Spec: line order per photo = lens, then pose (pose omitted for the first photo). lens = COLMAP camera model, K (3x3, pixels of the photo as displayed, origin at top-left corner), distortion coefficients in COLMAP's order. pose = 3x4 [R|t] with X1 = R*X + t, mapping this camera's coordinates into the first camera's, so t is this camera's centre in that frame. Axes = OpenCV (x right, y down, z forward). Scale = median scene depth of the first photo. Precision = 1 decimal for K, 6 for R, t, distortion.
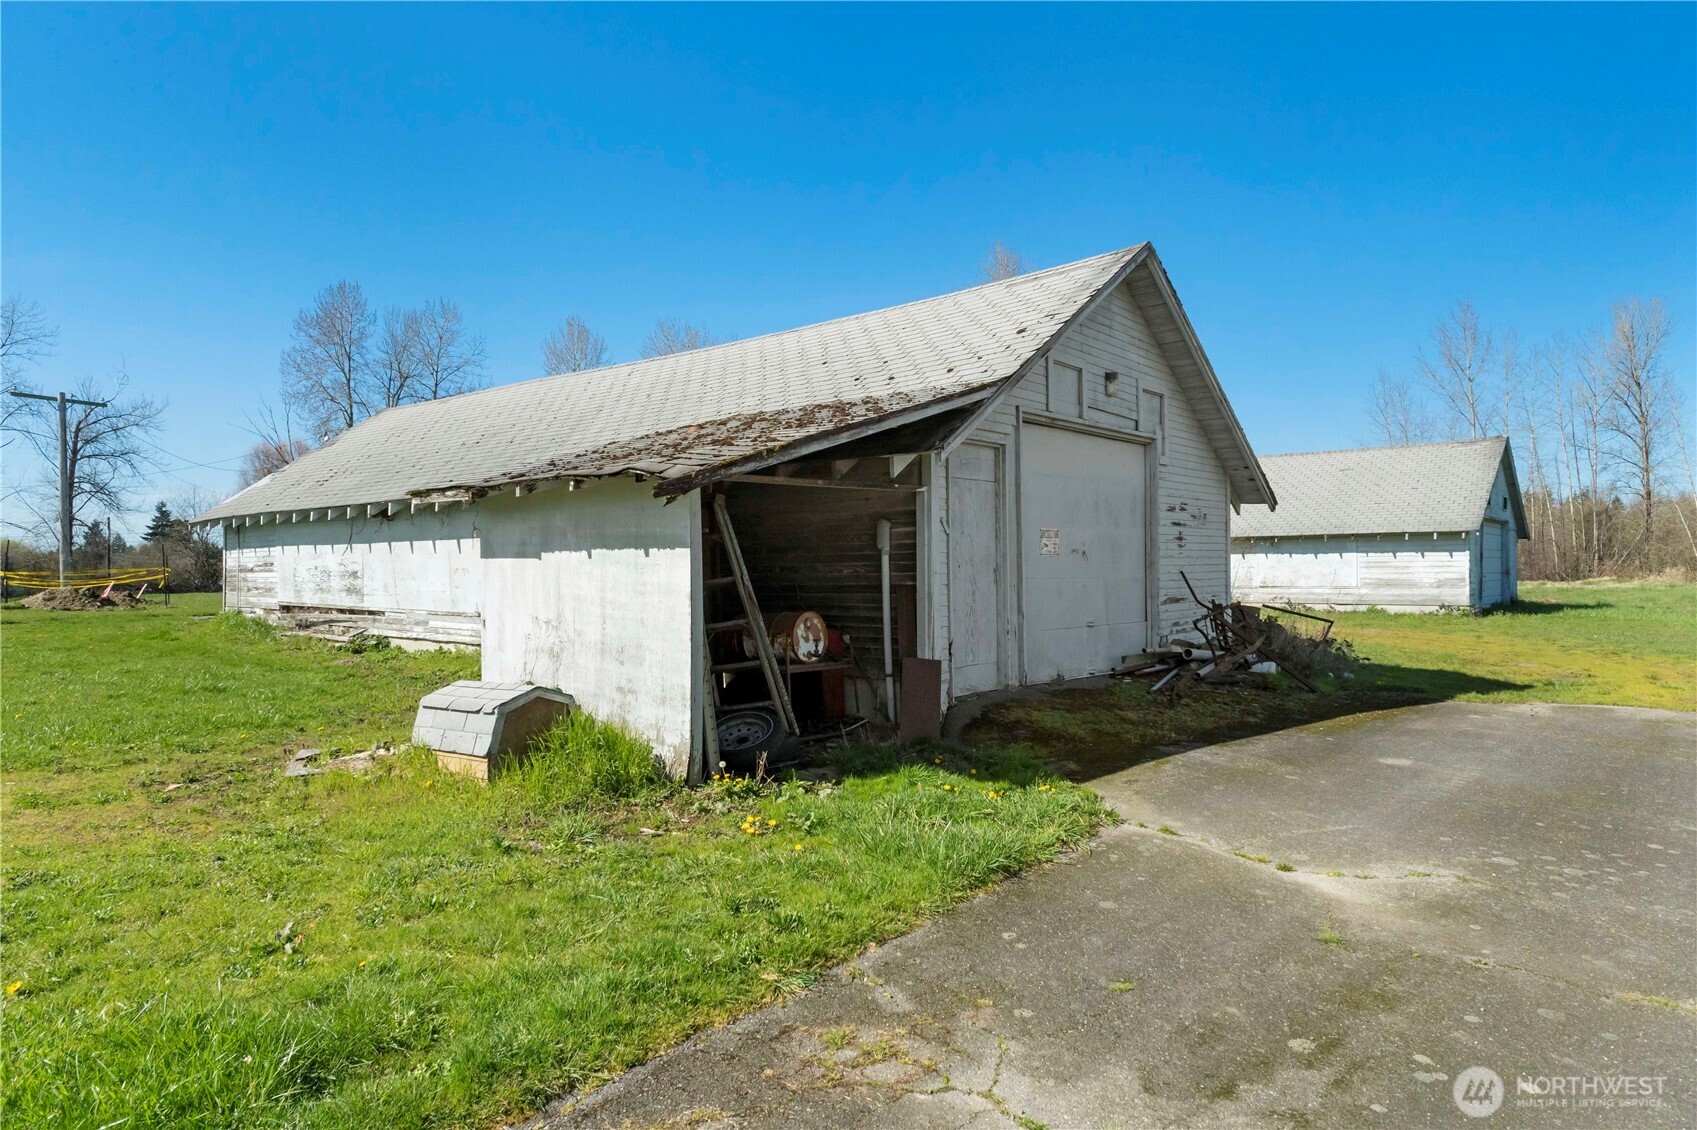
lens RADIAL K [[1140.1, 0, 848.5], [0, 1140.1, 565.0], [0, 0, 1]] dist [-0.000902, -0.001636]
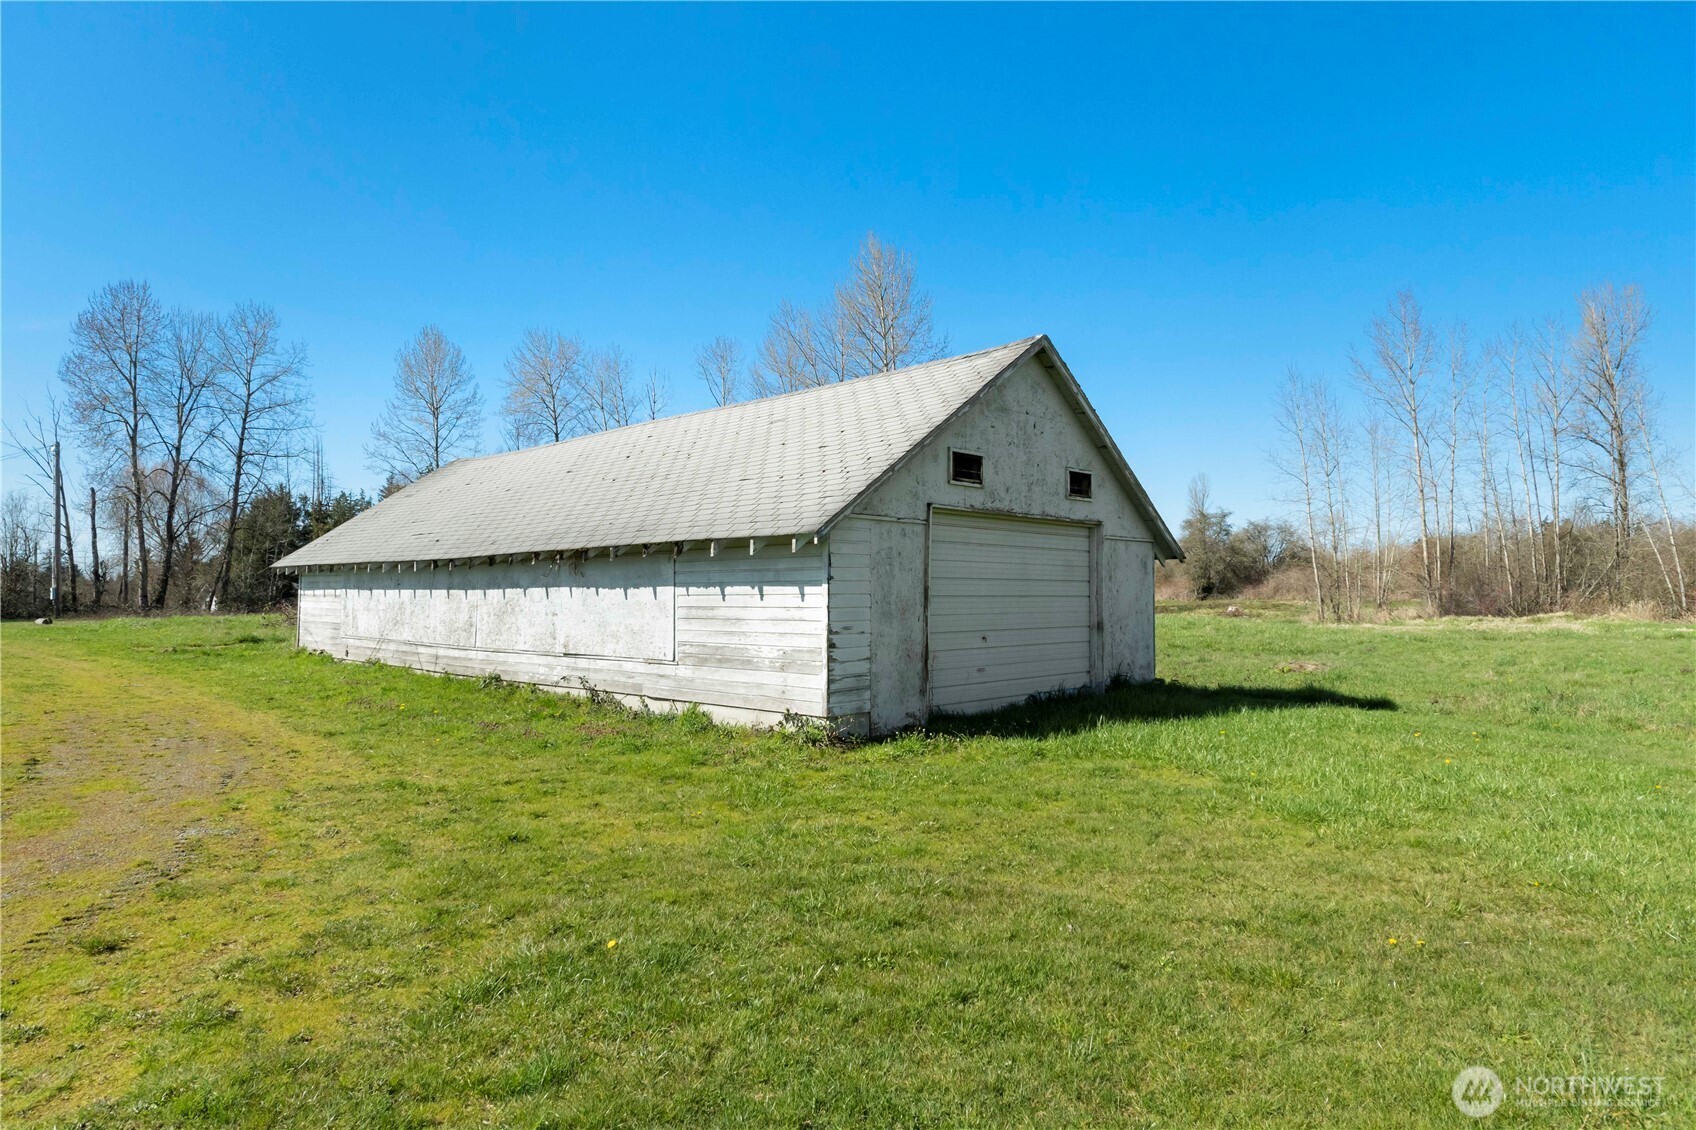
lens RADIAL K [[1049.5, 0, 848.0], [0, 1049.5, 565.0], [0, 0, 1]] dist [-0.007338, -0.001273]
pose [[0.998123, 0.002709, -0.061187, 0.177413], [-0.004163, 0.999712, -0.023641, -0.003034], [0.061105, 0.023851, 0.997846, 0.194283]]
